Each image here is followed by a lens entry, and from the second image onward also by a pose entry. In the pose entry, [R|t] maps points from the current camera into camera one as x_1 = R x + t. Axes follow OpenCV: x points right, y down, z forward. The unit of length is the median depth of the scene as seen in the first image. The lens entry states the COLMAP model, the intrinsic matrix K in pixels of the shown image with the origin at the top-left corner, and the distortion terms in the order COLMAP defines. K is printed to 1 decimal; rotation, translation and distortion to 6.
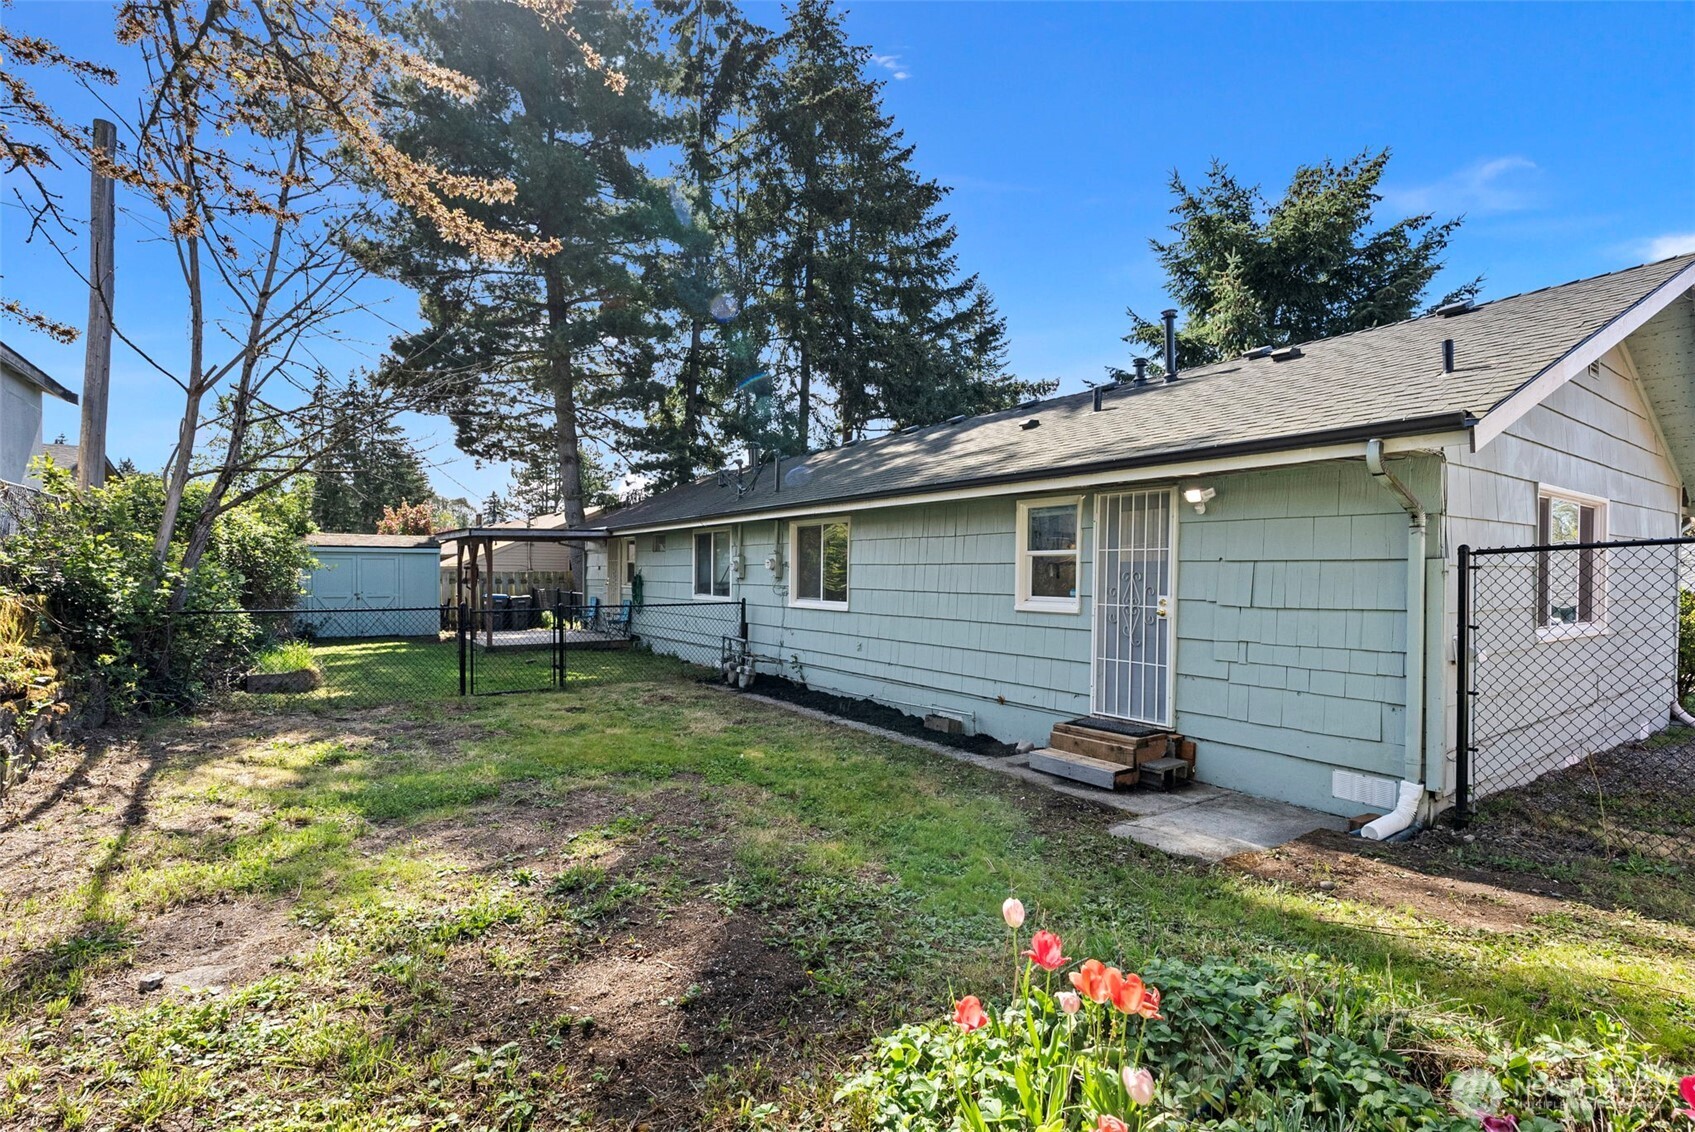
lens RADIAL K [[774.9, 0, 842.1], [0, 774.9, 560.8], [0, 0, 1]] dist [-0.002635, 0.000328]
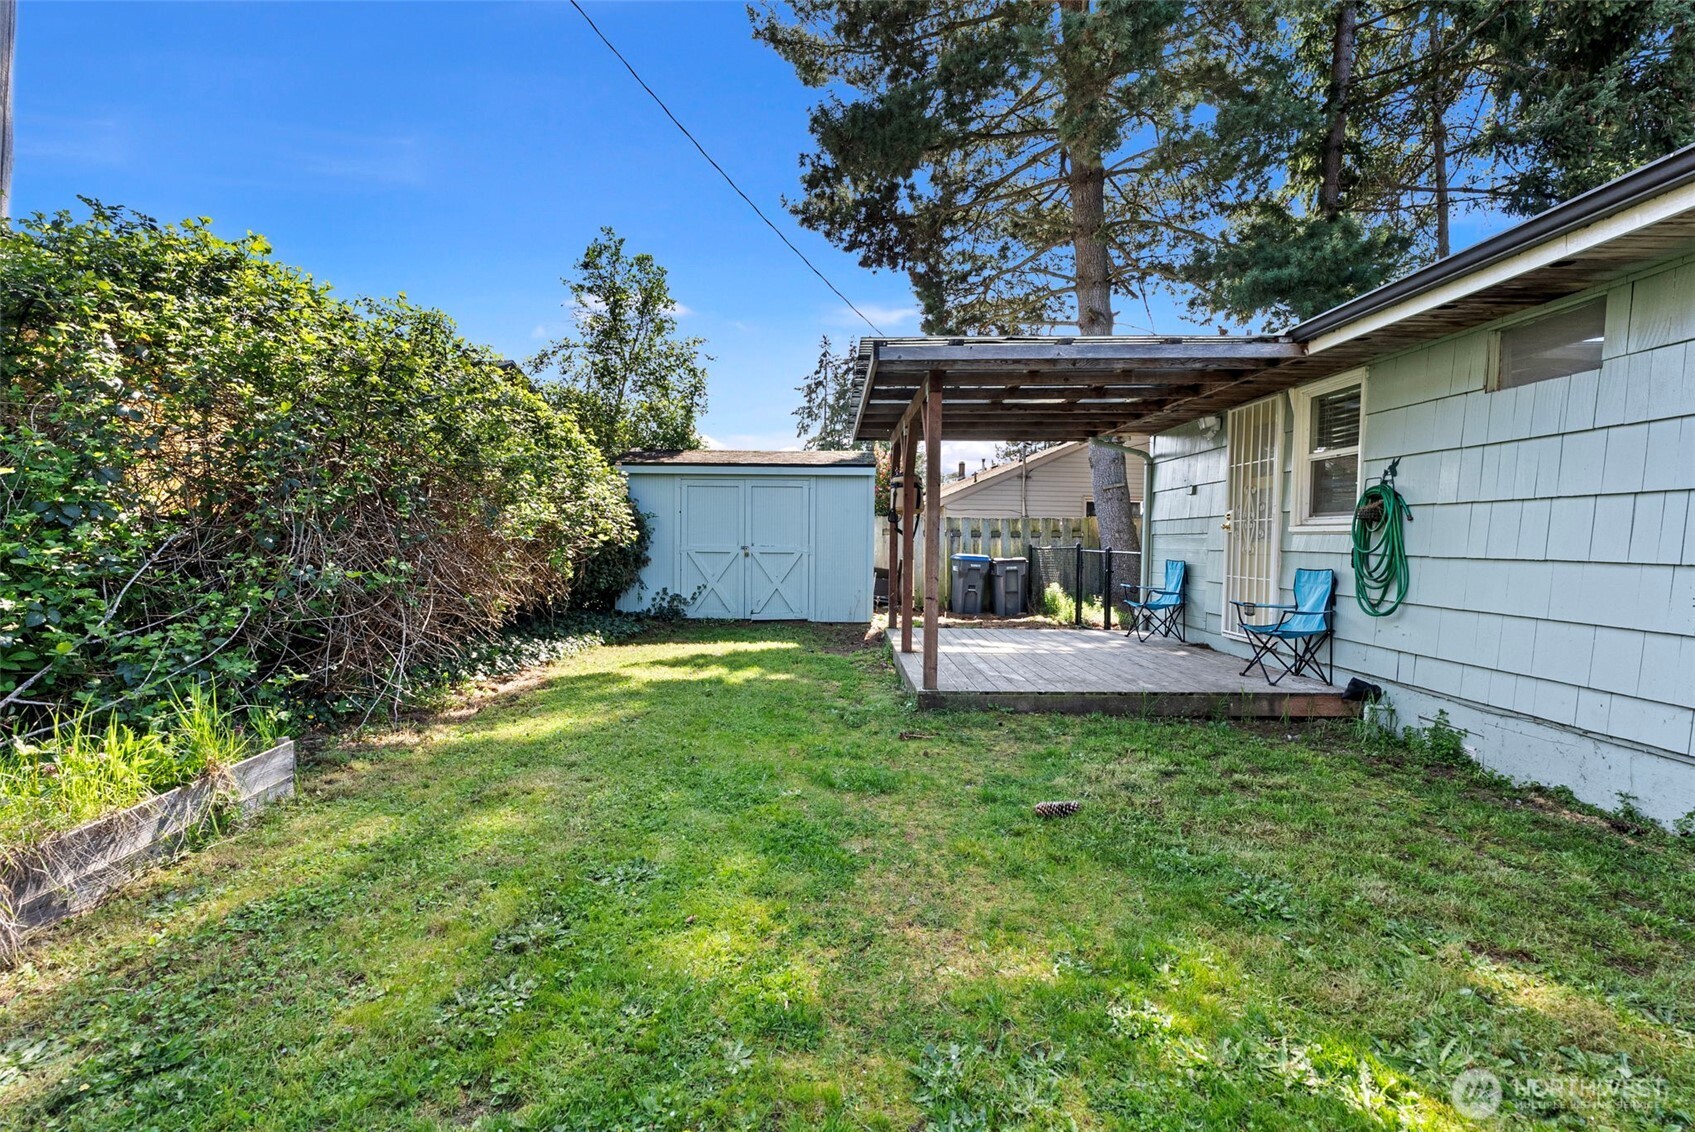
lens RADIAL K [[774.9, 0, 842.1], [0, 774.9, 560.8], [0, 0, 1]] dist [-0.002635, 0.000328]
pose [[0.821384, 0.017304, -0.570114, -0.197448], [0.004333, 0.999322, 0.036573, 0.027324], [0.570360, -0.032511, 0.820751, 0.475518]]
